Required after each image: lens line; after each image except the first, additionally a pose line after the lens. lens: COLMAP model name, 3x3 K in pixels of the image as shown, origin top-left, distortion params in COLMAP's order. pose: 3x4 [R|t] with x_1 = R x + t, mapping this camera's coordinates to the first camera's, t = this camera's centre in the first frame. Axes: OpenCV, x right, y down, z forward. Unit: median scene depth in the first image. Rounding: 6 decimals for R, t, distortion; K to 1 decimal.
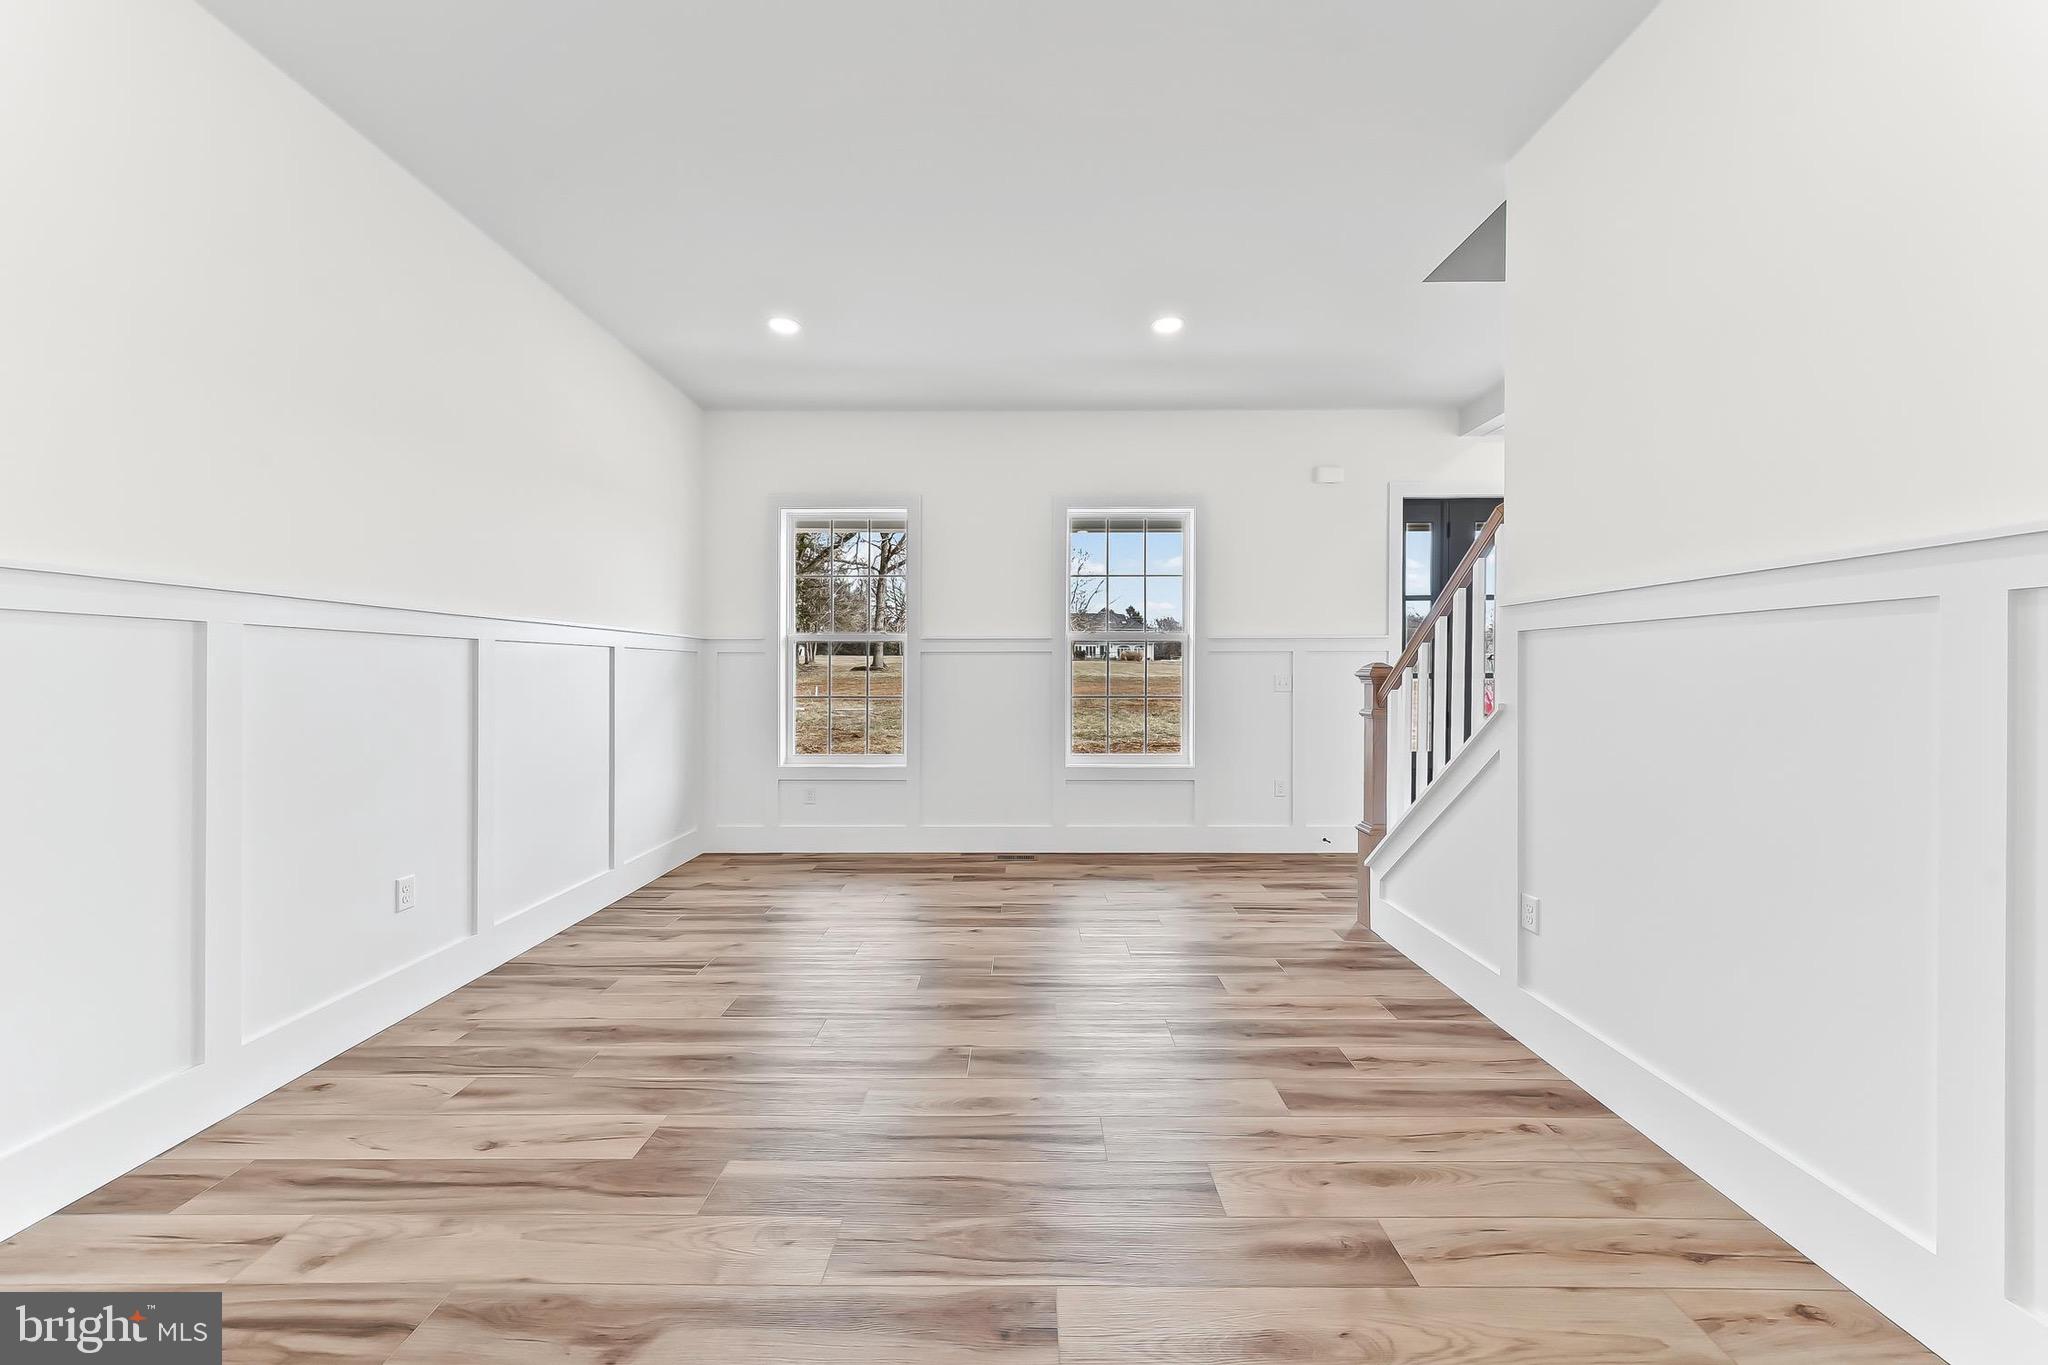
lens RADIAL K [[702.1, 0, 1025.7], [0, 702.1, 666.9], [0, 0, 1]] dist [0.003161, -0.000598]
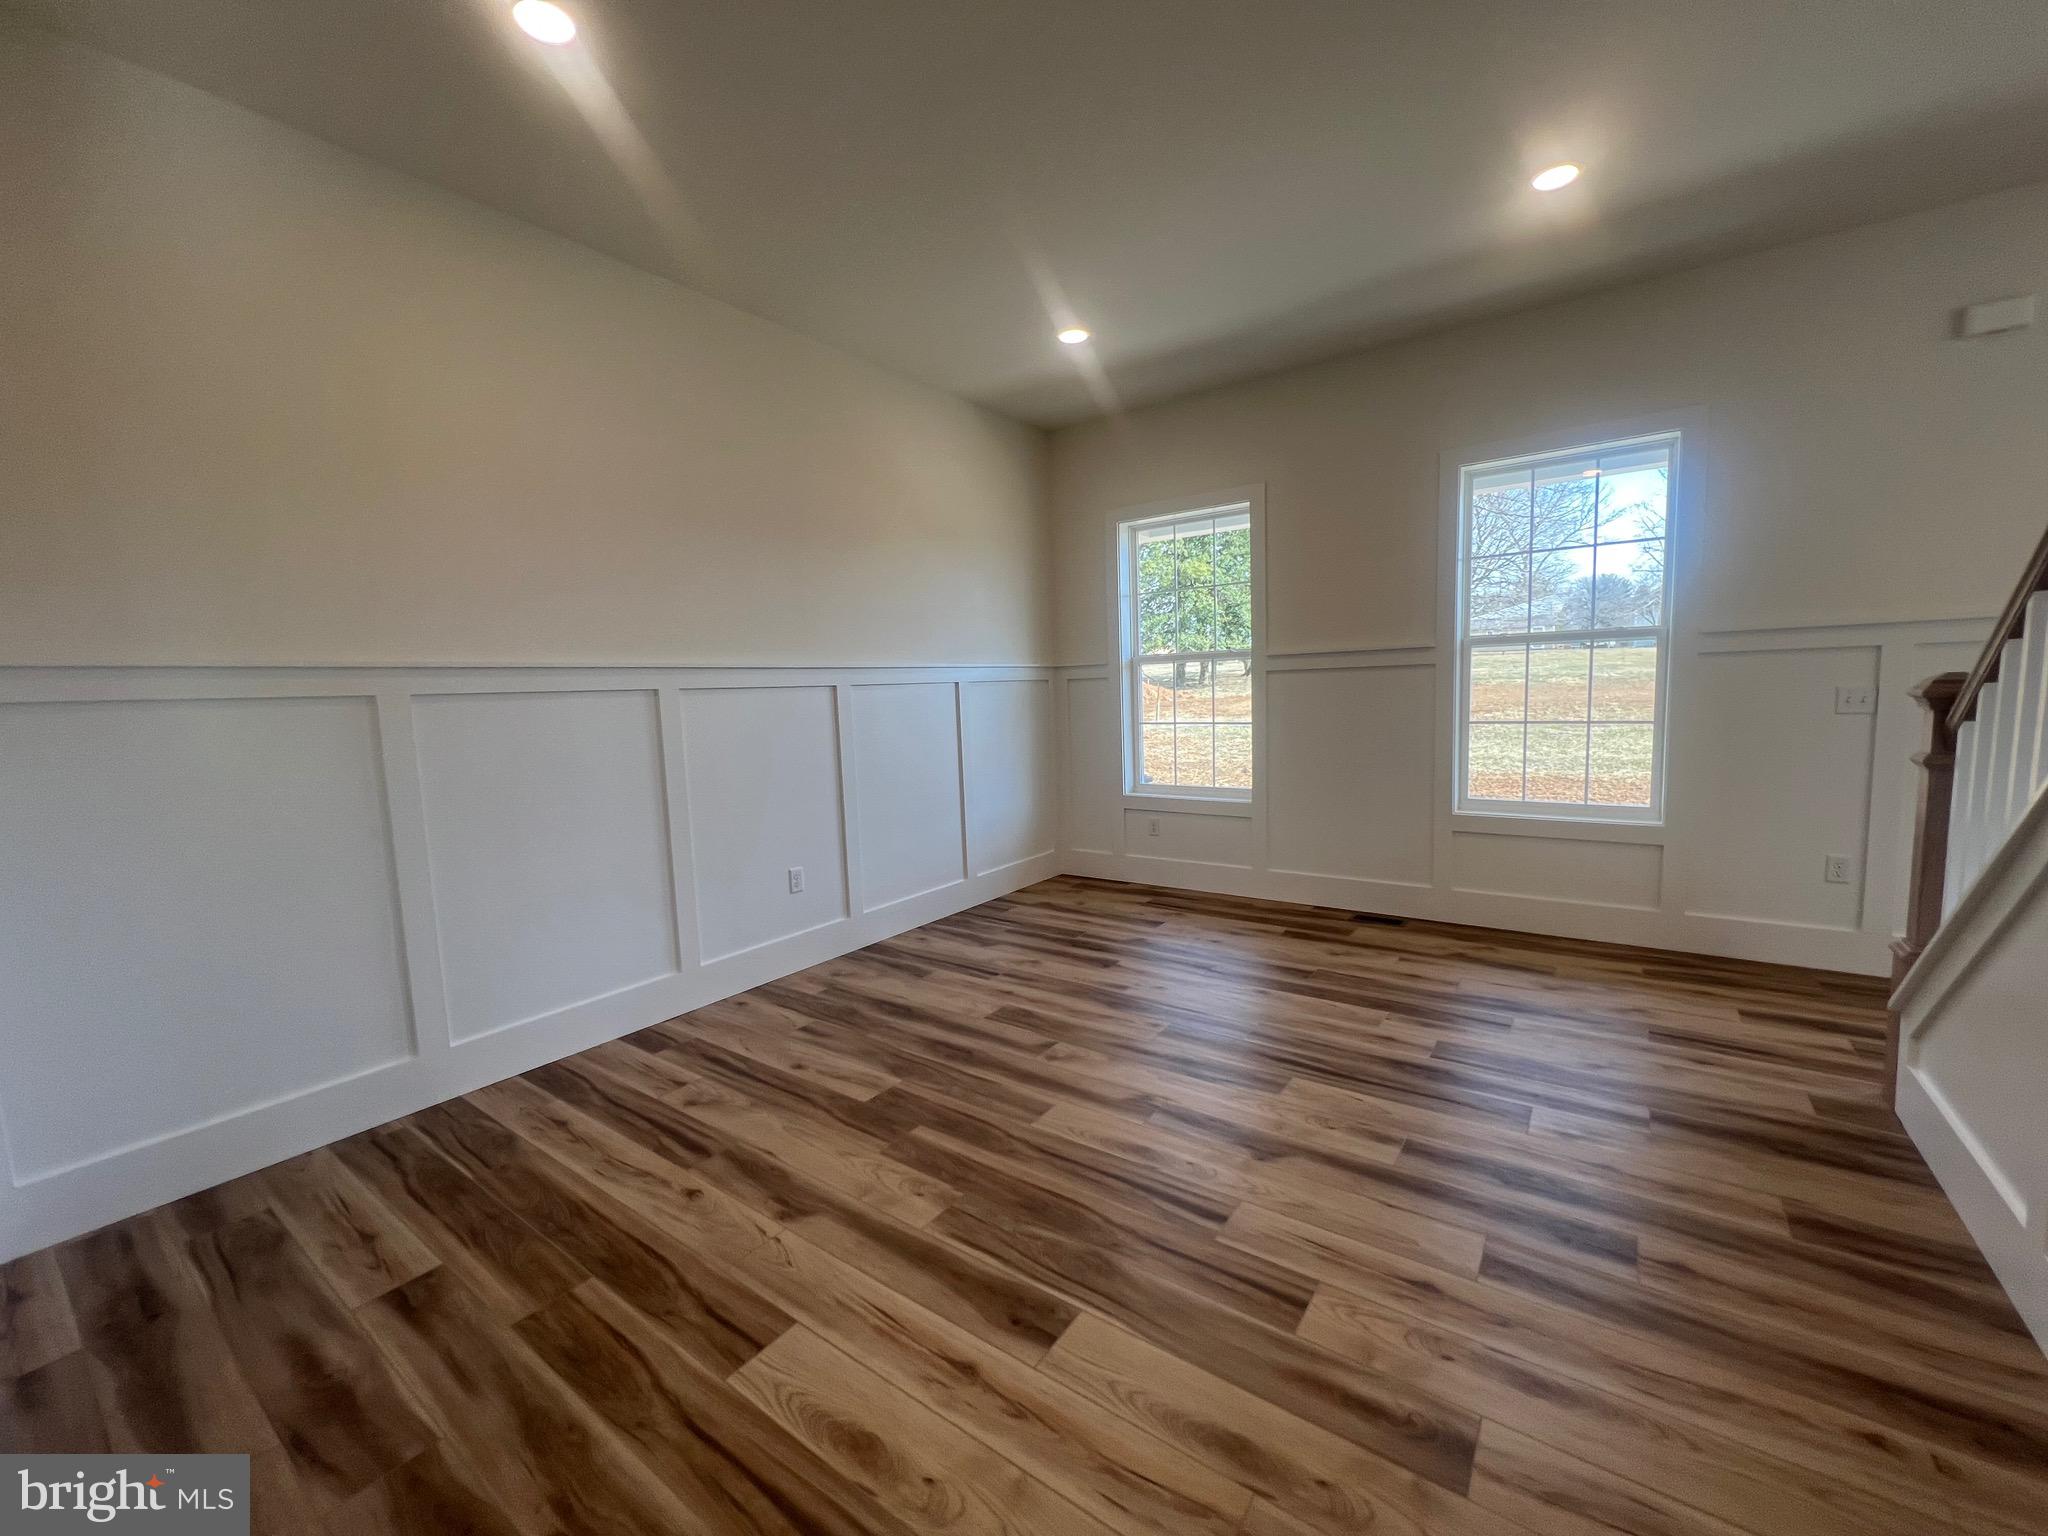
lens RADIAL K [[820.6, 0, 1028.4], [0, 820.6, 756.0], [0, 0, 1]] dist [-0.003200, 0.000862]
pose [[0.811590, 0.021142, -0.583844, 0.371995], [0.039022, 0.995152, 0.090280, -0.036025], [0.582922, -0.096053, 0.806831, 0.019725]]
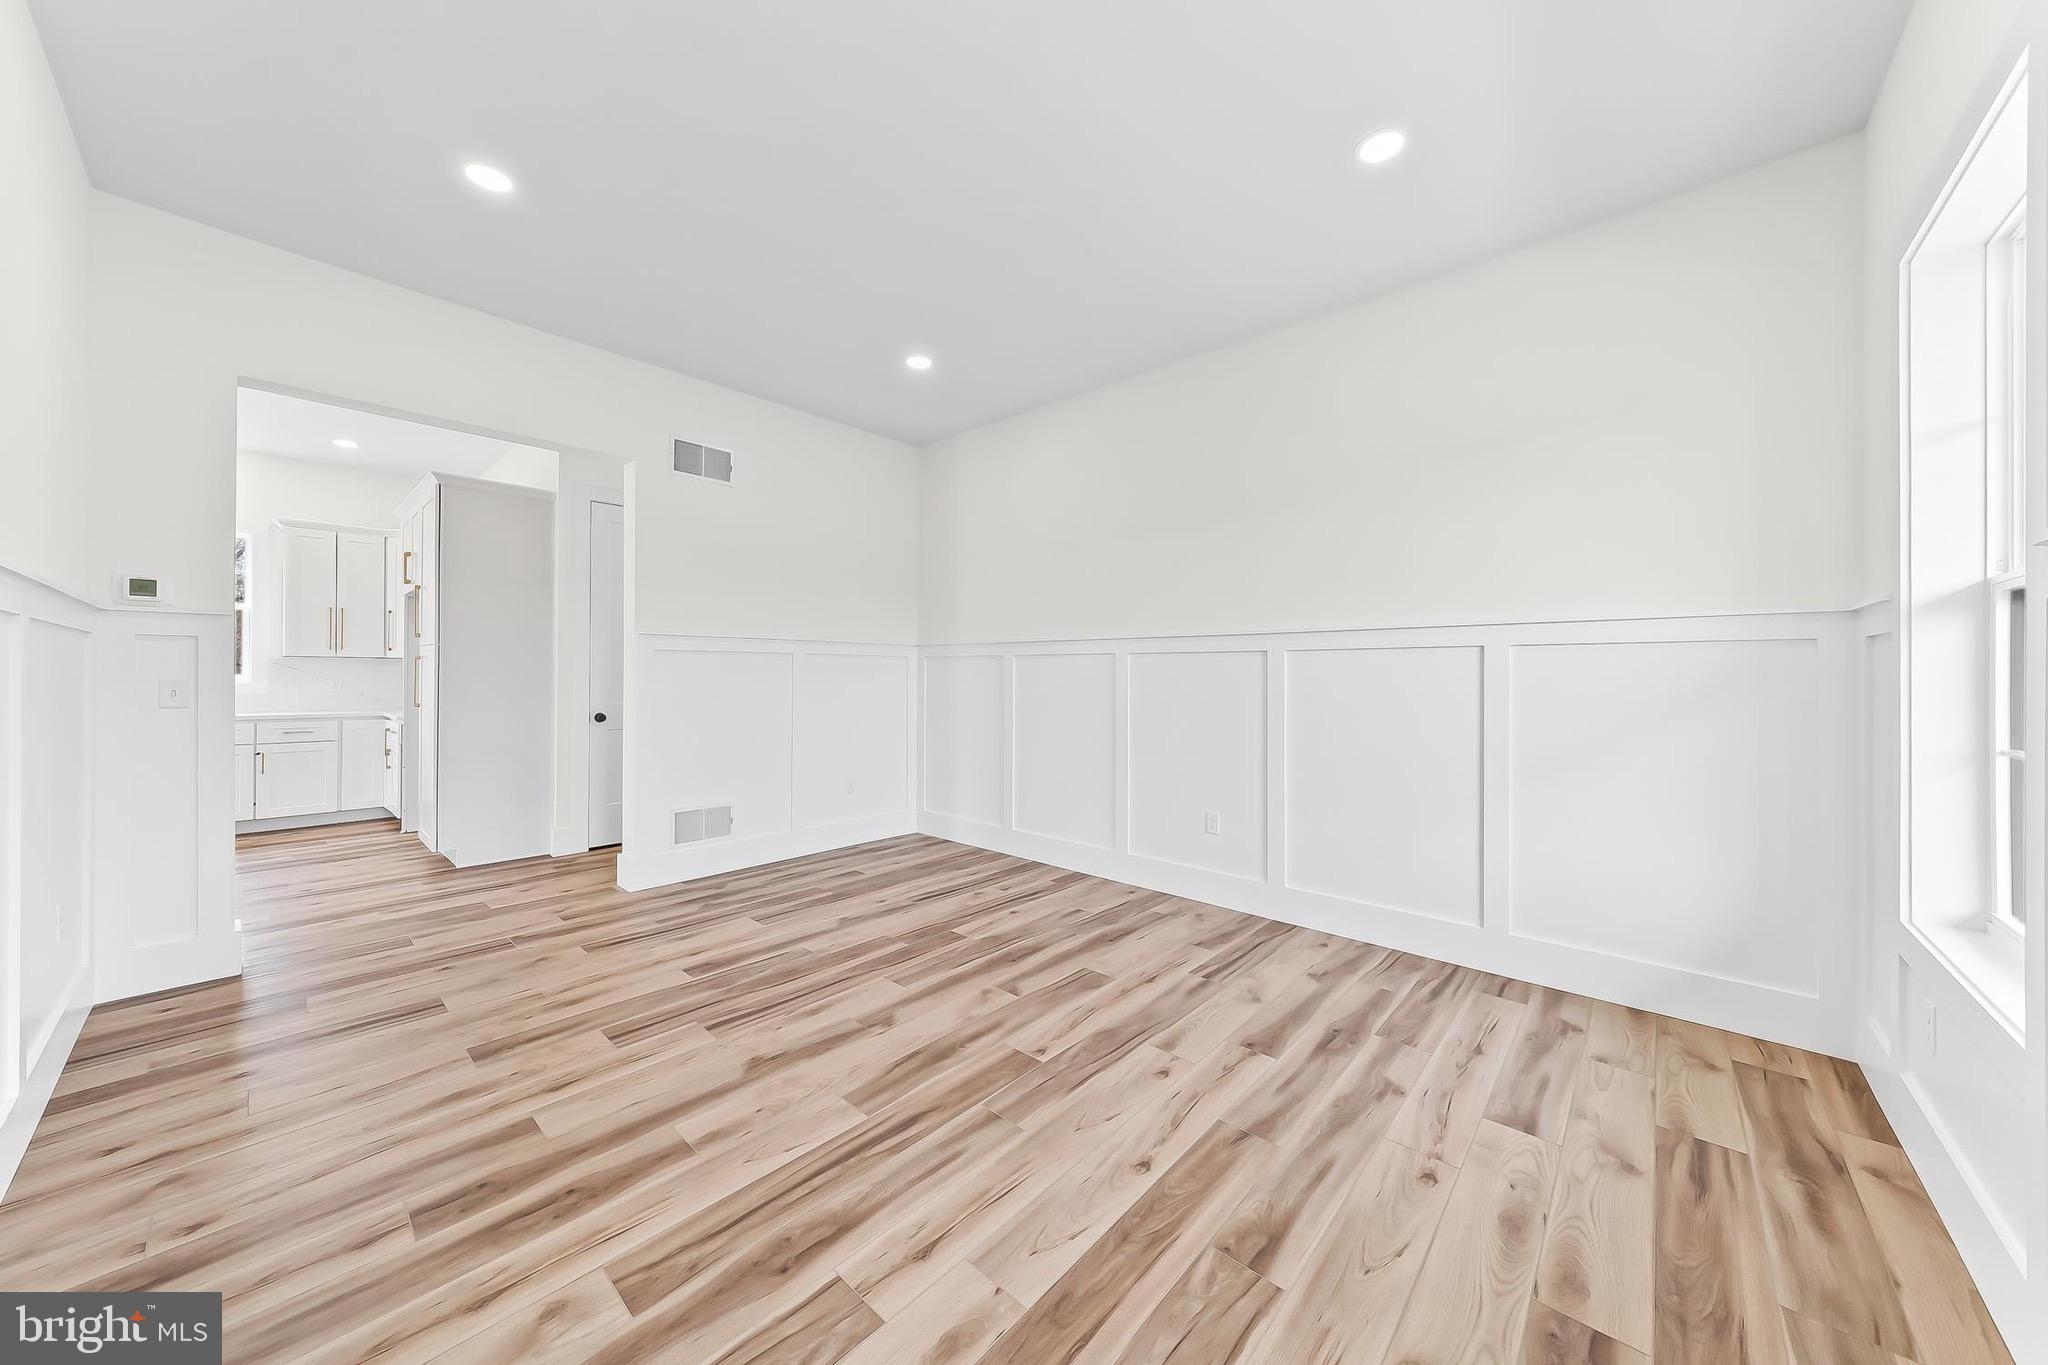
lens RADIAL K [[702.1, 0, 1023.8], [0, 702.1, 673.0], [0, 0, 1]] dist [0.003161, -0.000598]
pose [[-0.669117, -0.004690, -0.743142, 0.494510], [-0.000511, 0.999983, -0.005851, 0.010168], [0.743157, -0.003535, -0.669108, 1.658127]]
